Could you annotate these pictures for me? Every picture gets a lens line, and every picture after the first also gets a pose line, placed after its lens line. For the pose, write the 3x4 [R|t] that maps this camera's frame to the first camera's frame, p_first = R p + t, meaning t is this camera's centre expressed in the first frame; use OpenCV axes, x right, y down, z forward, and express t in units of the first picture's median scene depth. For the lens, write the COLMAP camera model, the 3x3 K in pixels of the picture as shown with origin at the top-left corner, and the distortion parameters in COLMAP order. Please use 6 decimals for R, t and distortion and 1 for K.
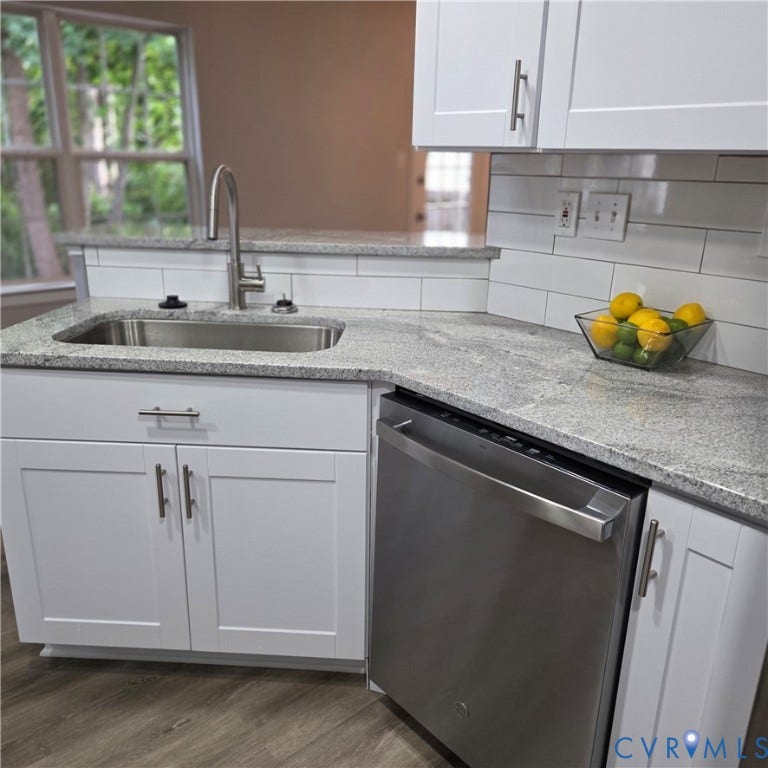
lens RADIAL K [[685.1, 0, 382.4], [0, 685.1, 363.5], [0, 0, 1]] dist [0.052747, -0.012905]
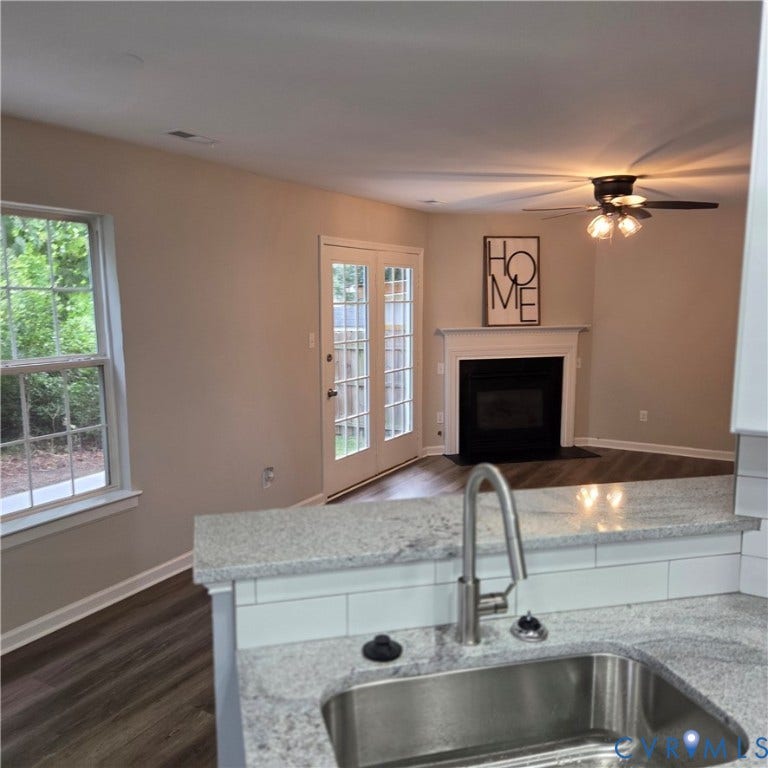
lens RADIAL K [[676.1, 0, 362.5], [0, 676.1, 382.3], [0, 0, 1]] dist [0.053834, -0.011611]
pose [[0.952771, -0.065620, 0.296514, -0.517948], [0.112761, 0.983017, -0.144781, -0.258579], [-0.281978, 0.171379, 0.943990, 0.310267]]
